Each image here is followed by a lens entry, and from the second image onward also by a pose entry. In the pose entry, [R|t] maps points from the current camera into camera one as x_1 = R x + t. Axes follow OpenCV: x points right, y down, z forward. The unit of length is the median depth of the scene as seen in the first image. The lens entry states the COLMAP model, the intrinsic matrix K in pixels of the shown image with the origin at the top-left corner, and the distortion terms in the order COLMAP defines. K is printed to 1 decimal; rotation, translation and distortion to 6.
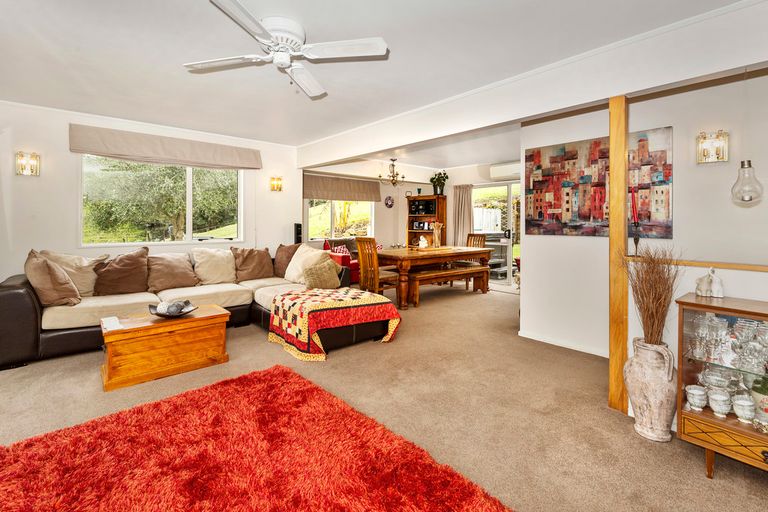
lens RADIAL K [[355.9, 0, 384.0], [0, 355.9, 256.0], [0, 0, 1]] dist [-0.000242, -0.000014]
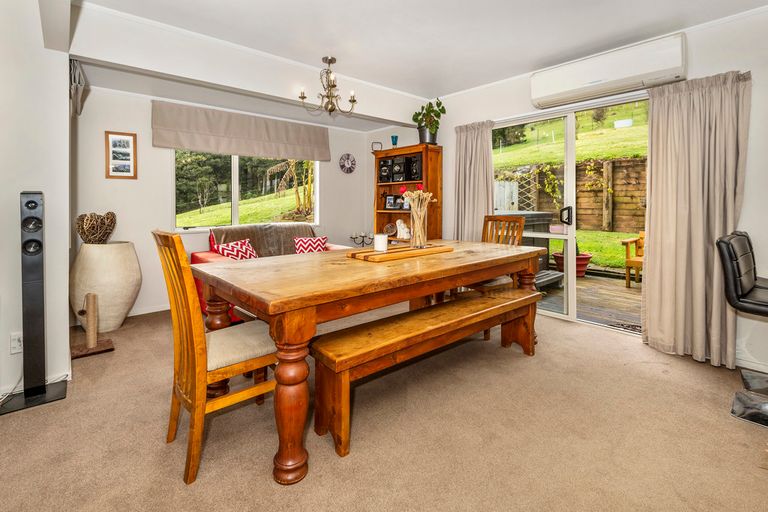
lens RADIAL K [[355.9, 0, 384.0], [0, 355.9, 256.0], [0, 0, 1]] dist [-0.000242, -0.000014]
pose [[0.999963, -0.008445, 0.001715, 0.083260], [0.008348, 0.998709, 0.050105, -0.028820], [-0.002136, -0.050089, 0.998742, 0.443997]]
